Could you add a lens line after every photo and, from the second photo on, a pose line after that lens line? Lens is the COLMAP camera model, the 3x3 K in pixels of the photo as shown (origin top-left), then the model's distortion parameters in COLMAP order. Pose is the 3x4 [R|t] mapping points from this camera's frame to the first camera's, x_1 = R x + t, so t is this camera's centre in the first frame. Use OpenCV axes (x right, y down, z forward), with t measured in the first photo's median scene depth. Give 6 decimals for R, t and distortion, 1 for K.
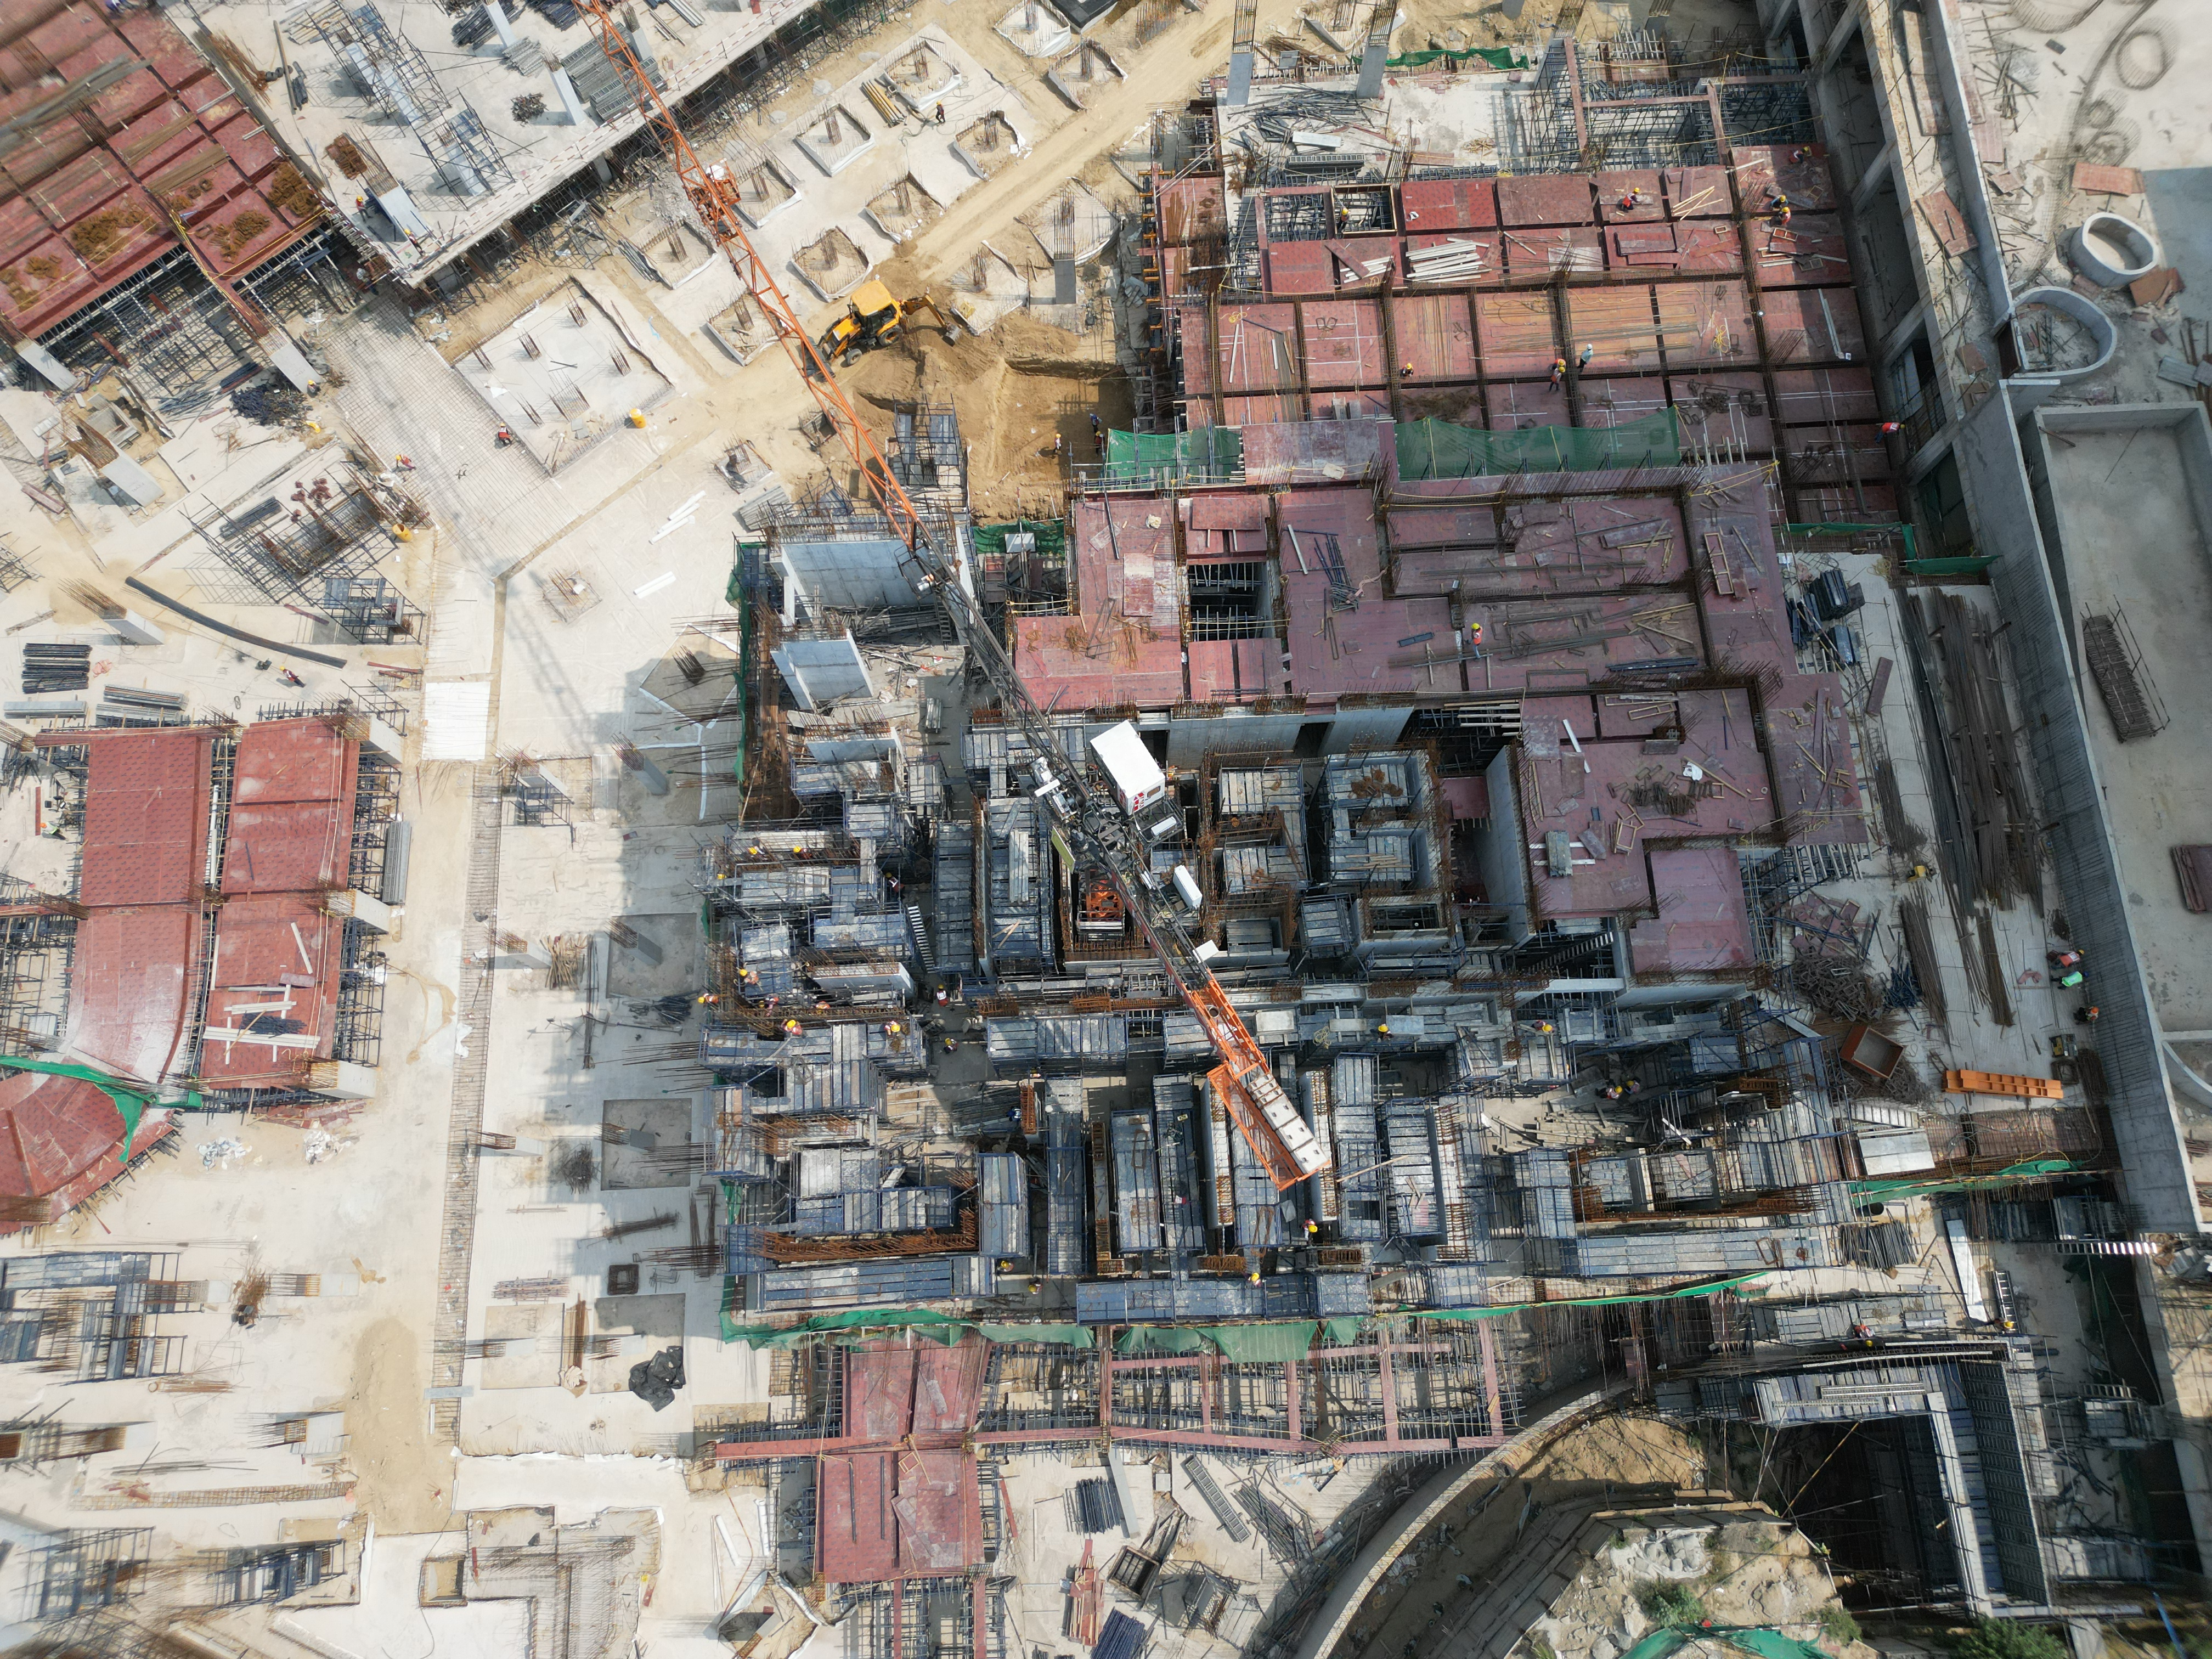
lens RADIAL K [[1557.0, 0, 1107.8], [0, 1557.0, 827.6], [0, 0, 1]] dist [0.077287, -0.071541]
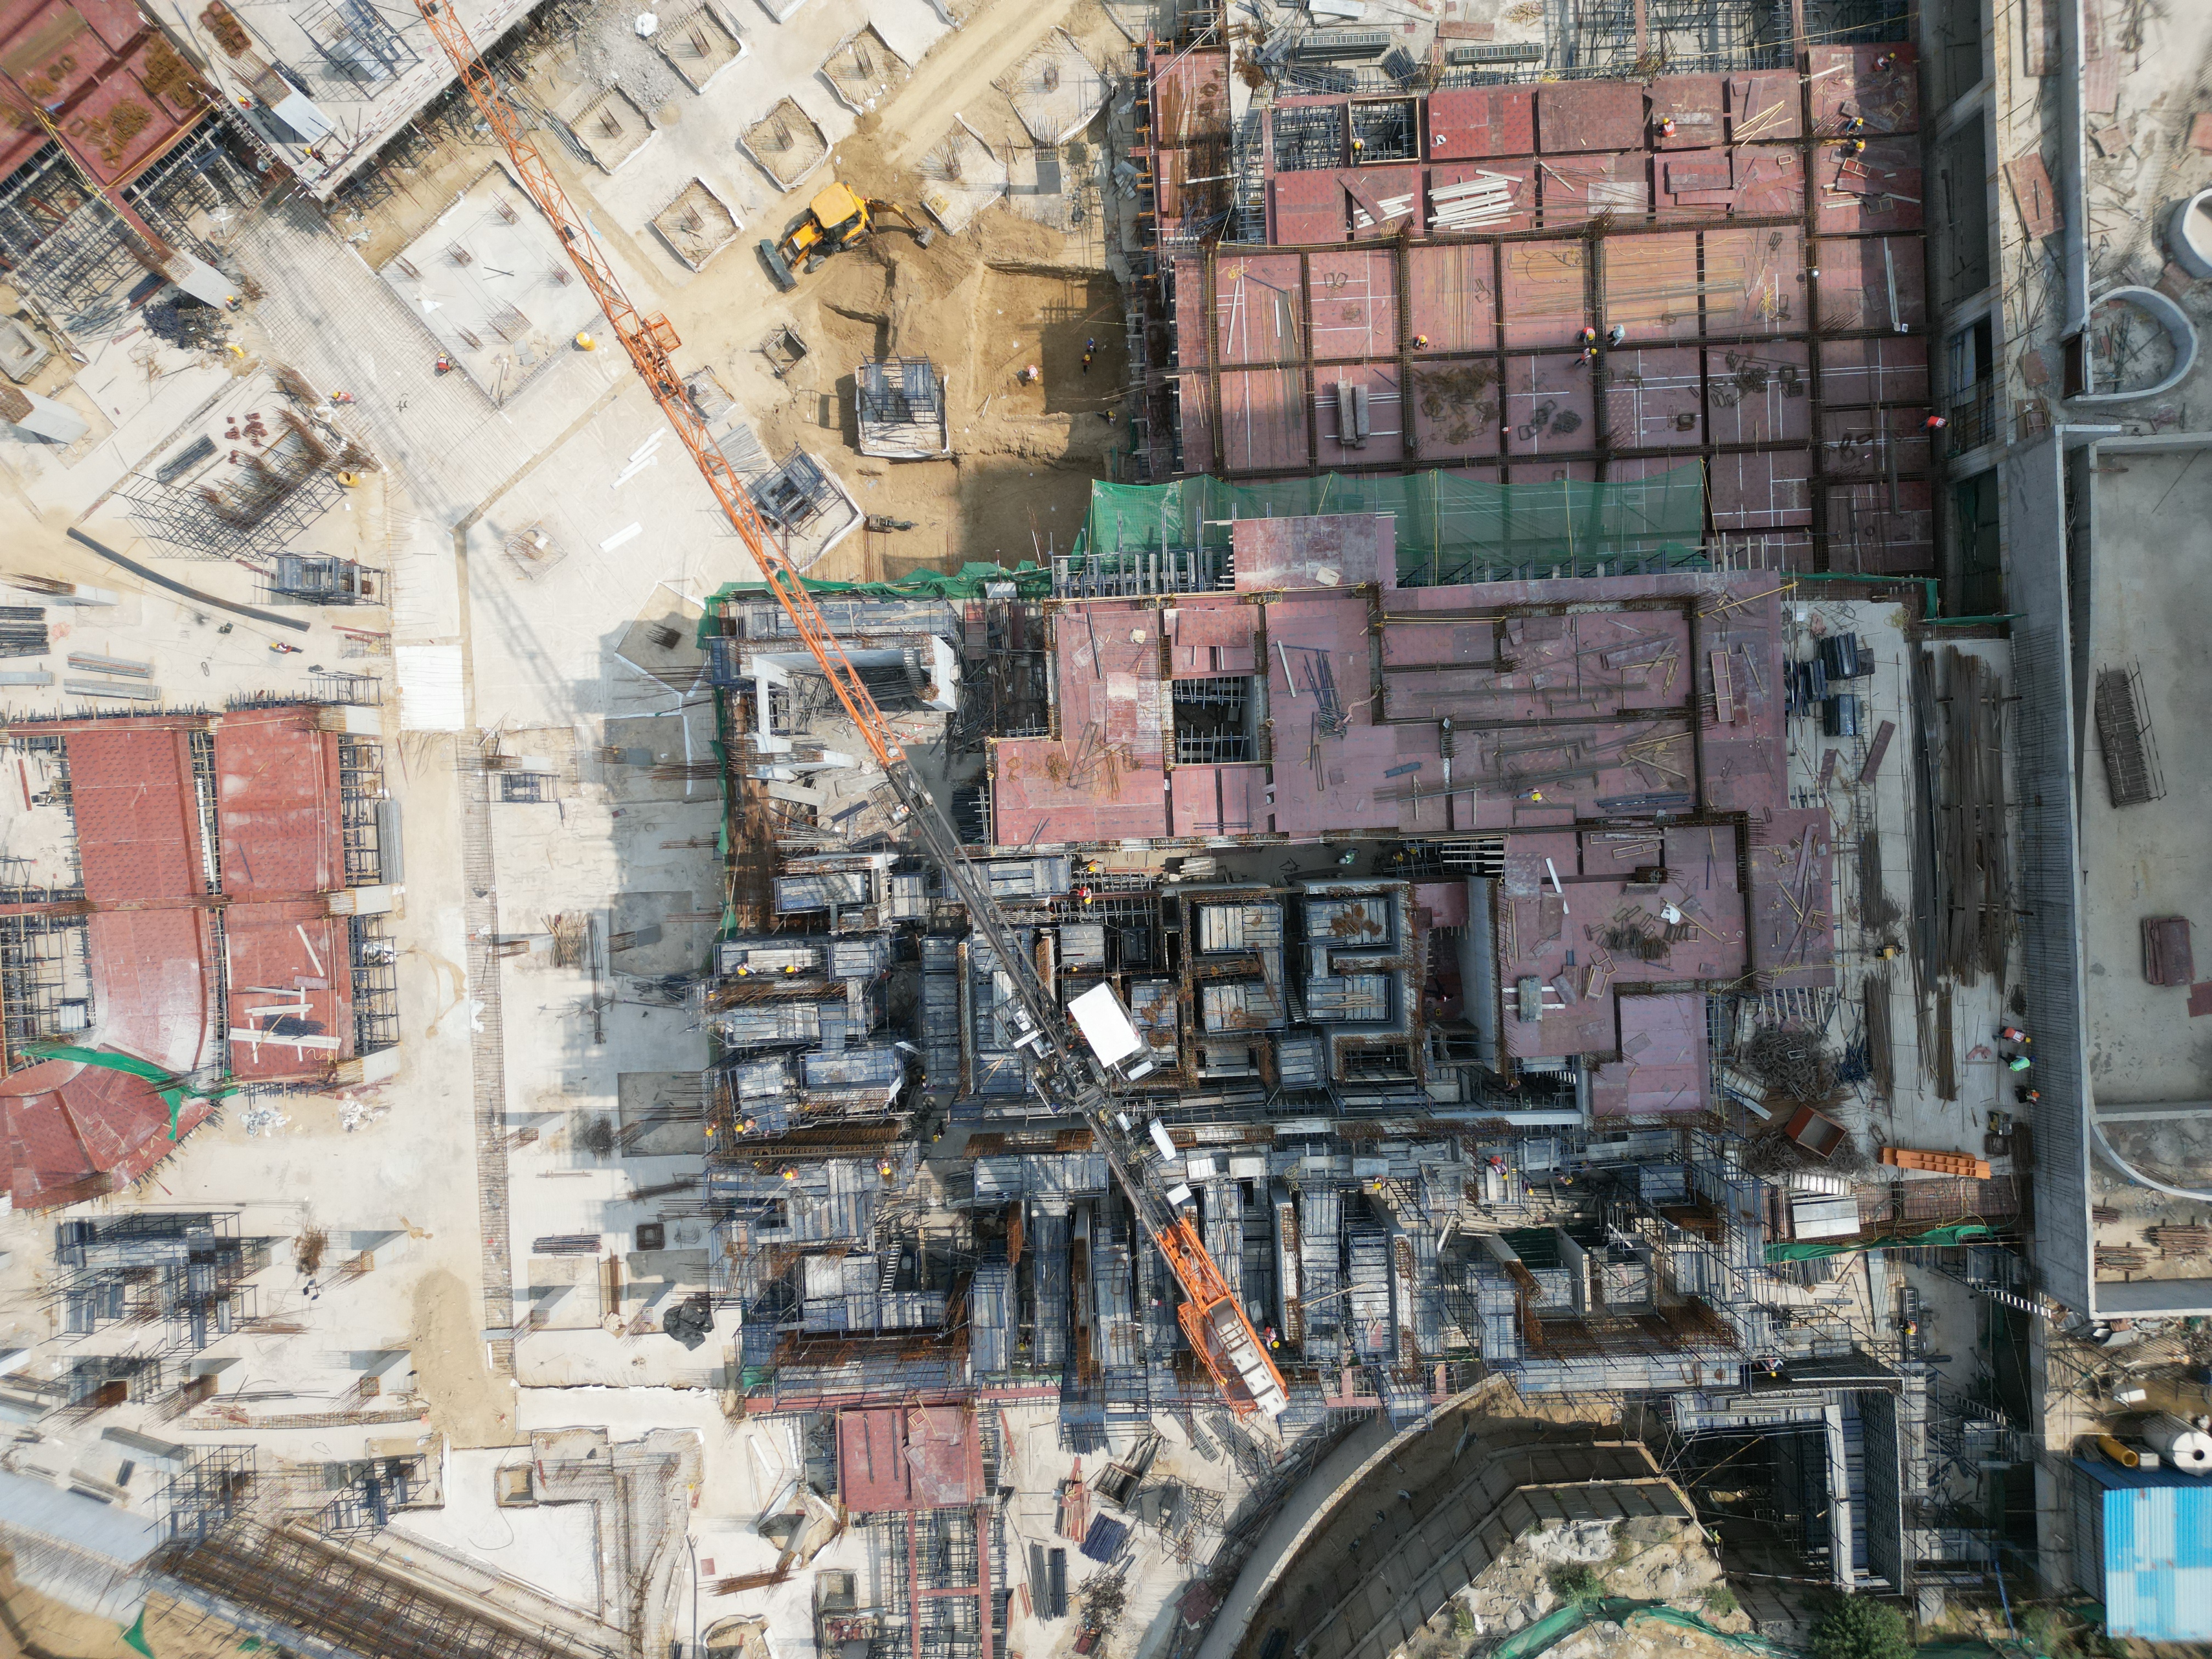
lens RADIAL K [[1557.0, 0, 1107.8], [0, 1557.0, 827.6], [0, 0, 1]] dist [0.077287, -0.071541]
pose [[0.999994, 0.001949, -0.002687, 0.011796], [-0.001084, 0.956826, 0.290661, -0.311146], [0.003138, -0.290656, 0.956822, 0.043016]]
